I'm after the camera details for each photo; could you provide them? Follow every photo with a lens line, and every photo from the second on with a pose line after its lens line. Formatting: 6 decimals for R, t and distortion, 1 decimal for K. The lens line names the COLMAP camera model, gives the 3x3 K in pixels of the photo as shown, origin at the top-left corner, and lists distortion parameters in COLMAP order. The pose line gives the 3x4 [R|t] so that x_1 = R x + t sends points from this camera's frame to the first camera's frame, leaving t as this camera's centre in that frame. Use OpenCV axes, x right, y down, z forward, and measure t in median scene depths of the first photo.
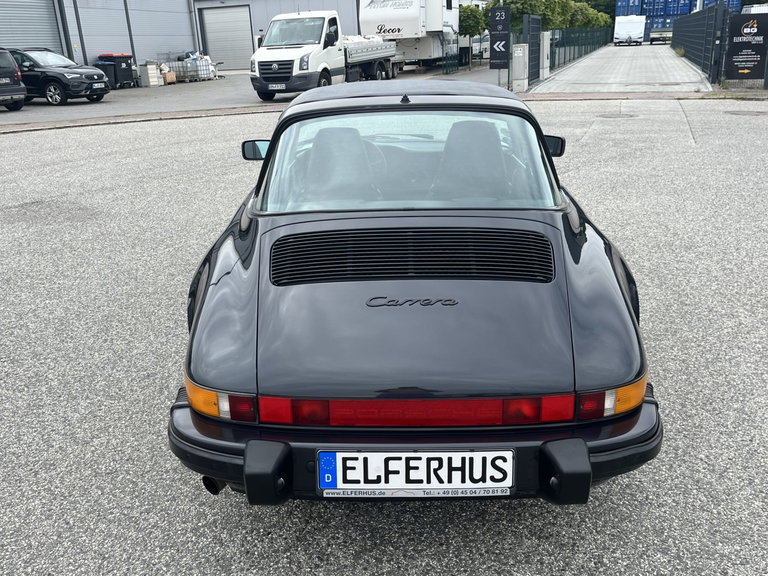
lens RADIAL K [[689.8, 0, 381.9], [0, 689.8, 290.0], [0, 0, 1]] dist [0.030389, -0.005528]
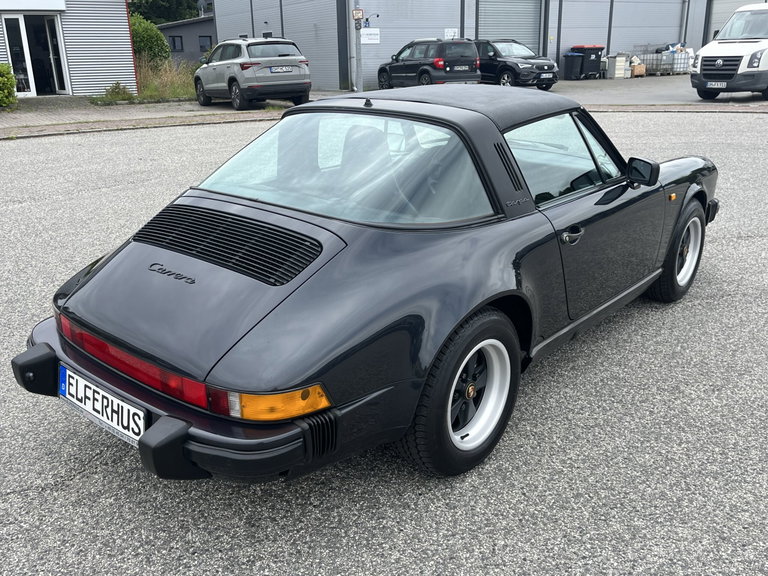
lens RADIAL K [[690.8, 0, 385.6], [0, 690.8, 285.5], [0, 0, 1]] dist [0.031047, -0.008517]
pose [[0.778286, 0.227559, -0.585225, 0.198181], [-0.224068, 0.971309, 0.079698, -0.026717], [0.586571, 0.069102, 0.806945, 0.052322]]
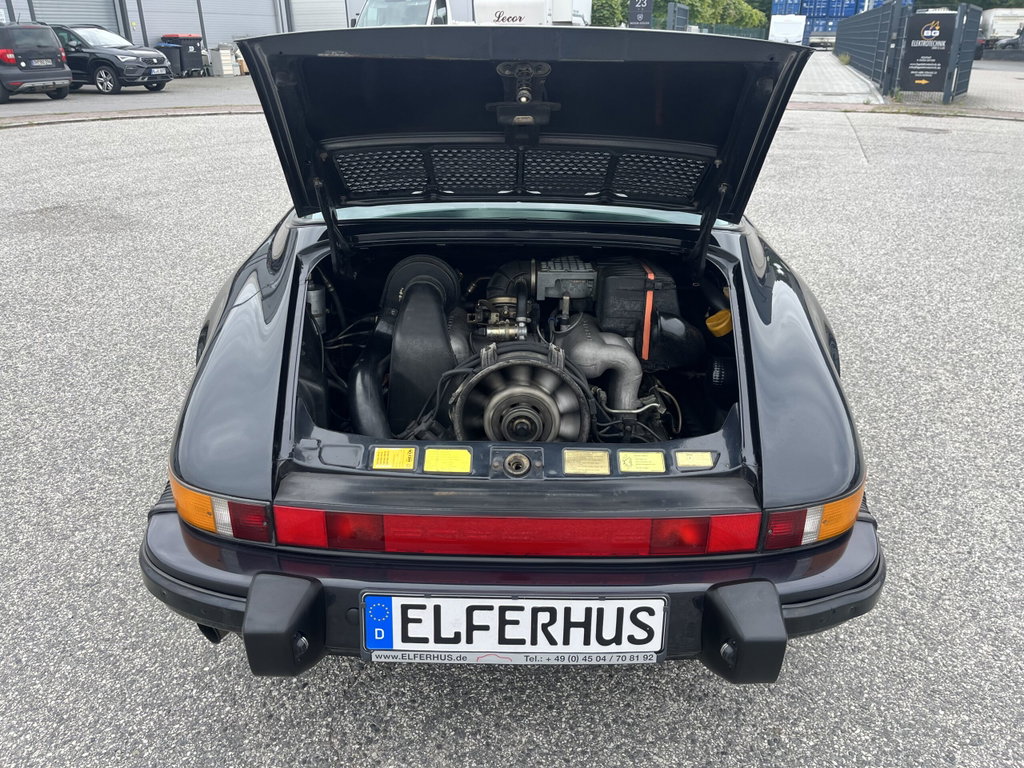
lens RADIAL K [[768.2, 0, 512.2], [0, 768.2, 389.6], [0, 0, 1]] dist [0.088034, -0.124145]
pose [[0.999328, 0.025515, 0.026302, 0.003916], [-0.027593, 0.996257, 0.081917, -0.003408], [-0.024114, -0.082587, 0.996292, 0.052223]]
